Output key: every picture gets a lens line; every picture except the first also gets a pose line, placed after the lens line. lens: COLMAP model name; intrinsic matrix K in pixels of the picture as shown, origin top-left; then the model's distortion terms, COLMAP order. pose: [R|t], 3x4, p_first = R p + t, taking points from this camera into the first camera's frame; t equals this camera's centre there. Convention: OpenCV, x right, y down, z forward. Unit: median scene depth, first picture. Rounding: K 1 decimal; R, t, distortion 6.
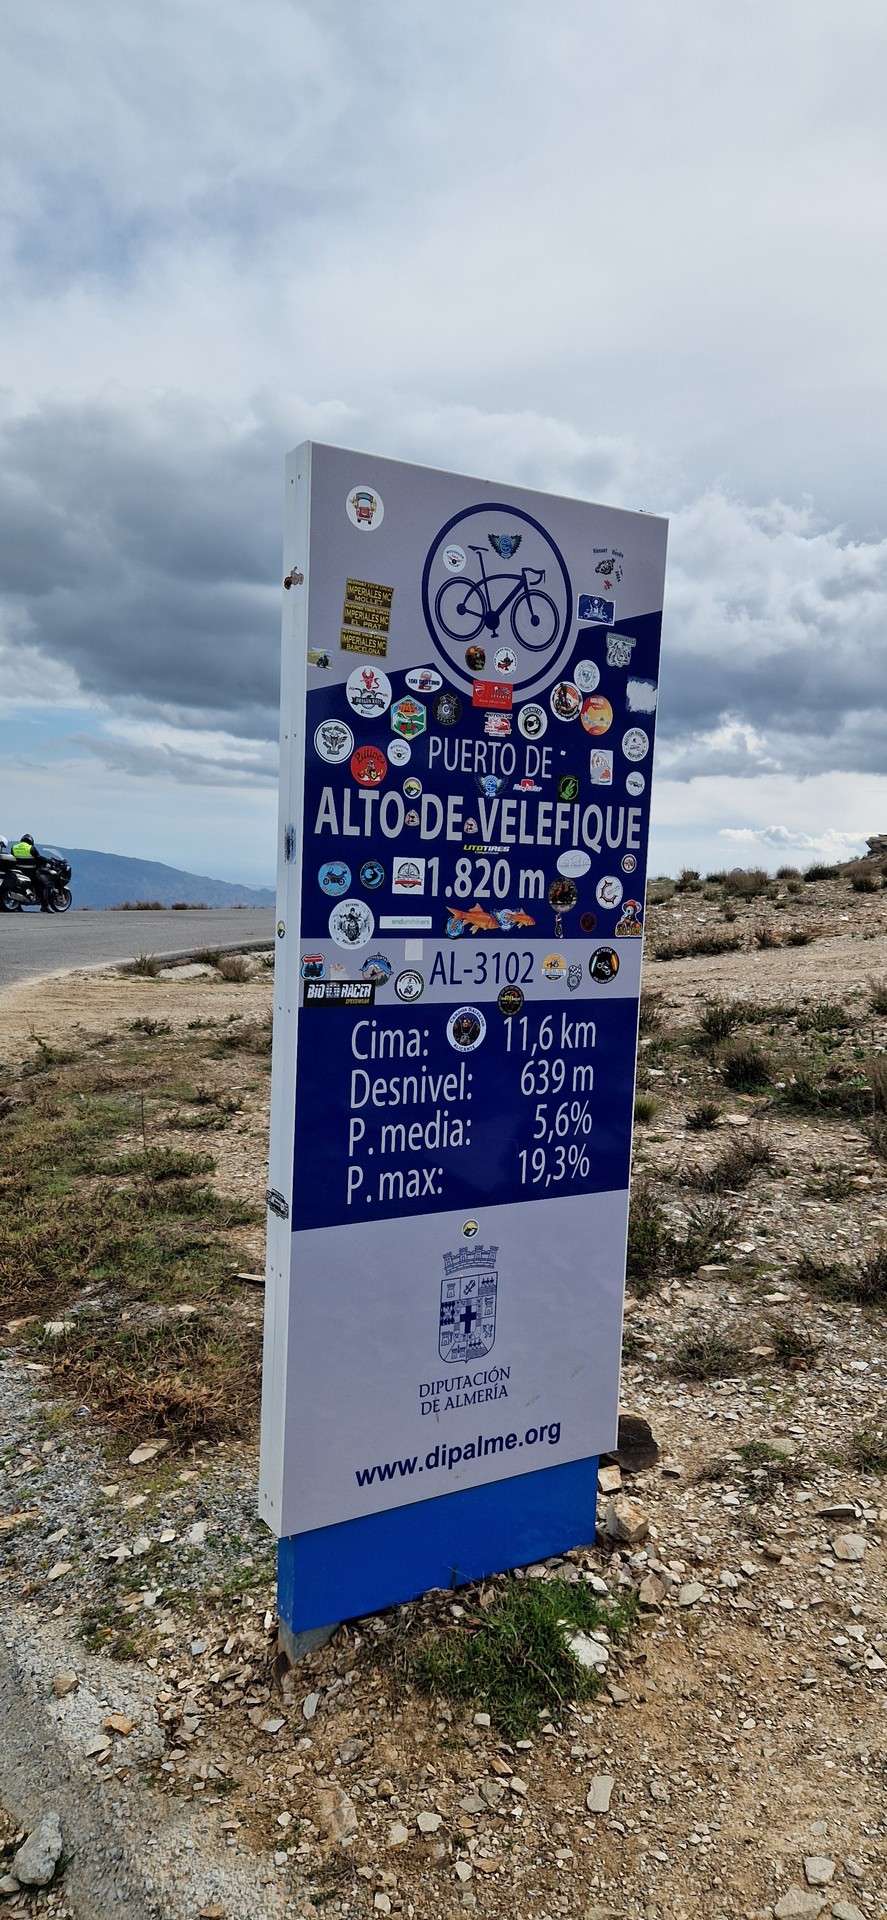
lens RADIAL K [[1271.6, 0, 474.4], [0, 1271.6, 975.6], [0, 0, 1]] dist [0.076120, -0.053530]
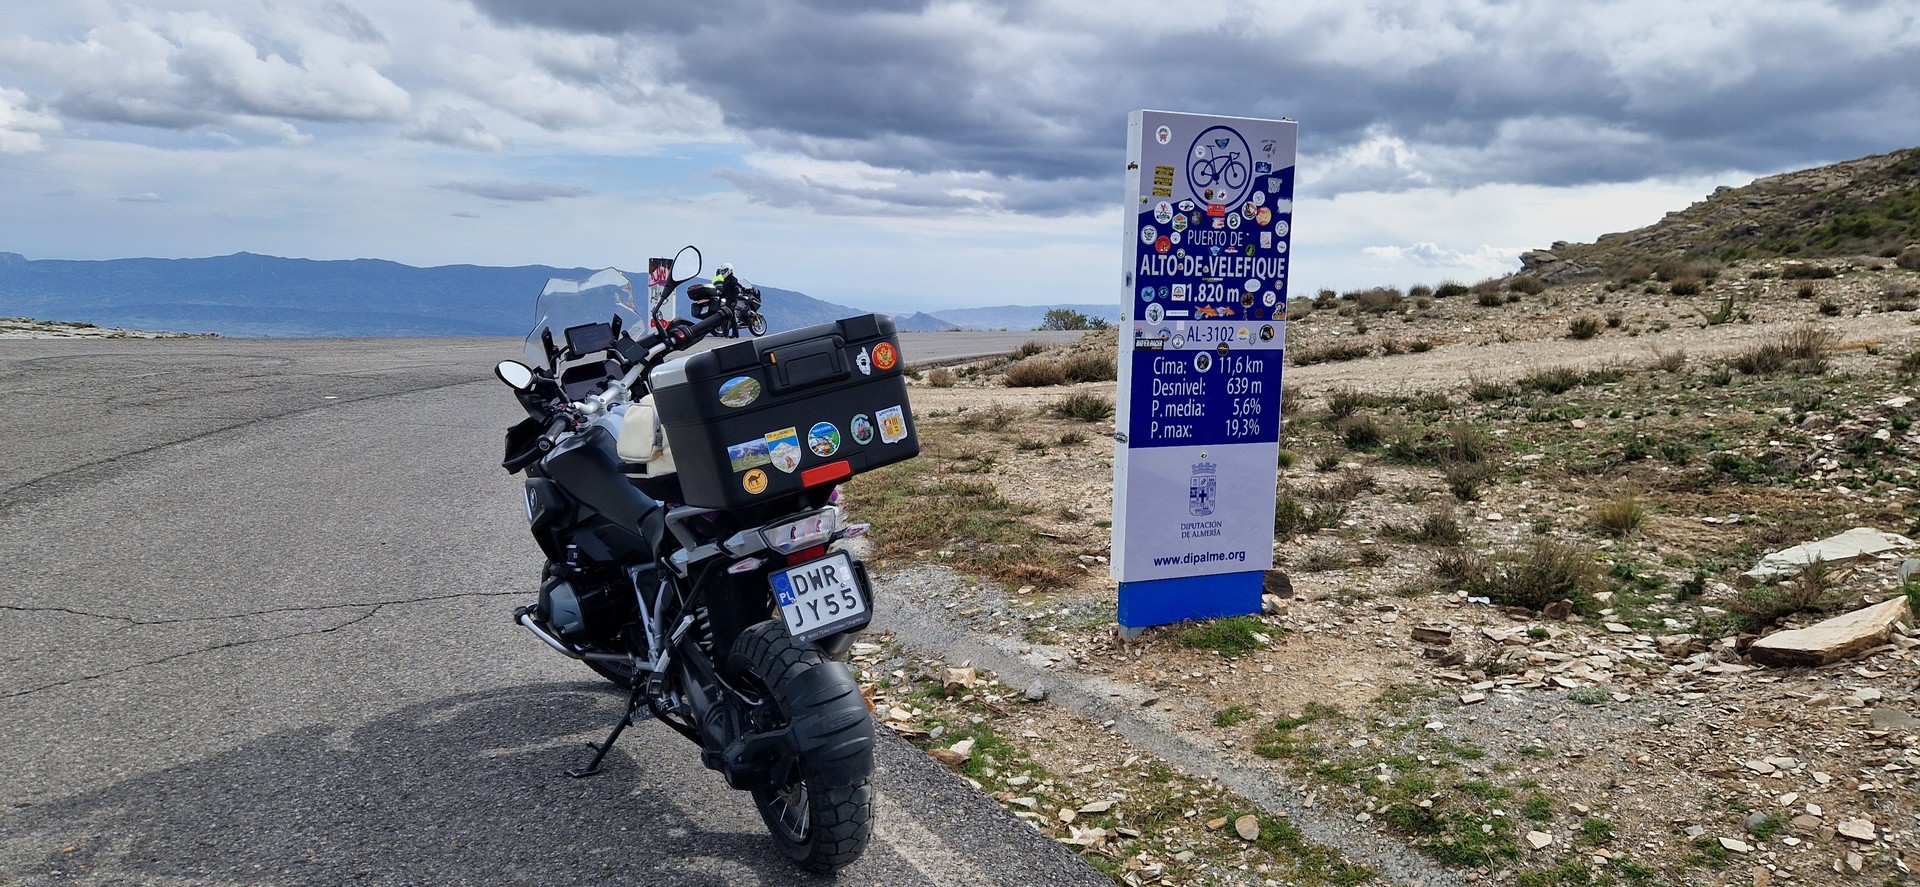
lens RADIAL K [[1271.6, 0, 967.8], [0, 1271.6, 429.5], [0, 0, 1]] dist [0.076120, -0.053530]
pose [[0.993827, -0.003525, -0.110883, -0.136282], [0.005984, 0.999743, 0.021857, 0.088535], [0.110777, -0.022385, 0.993593, -1.014466]]
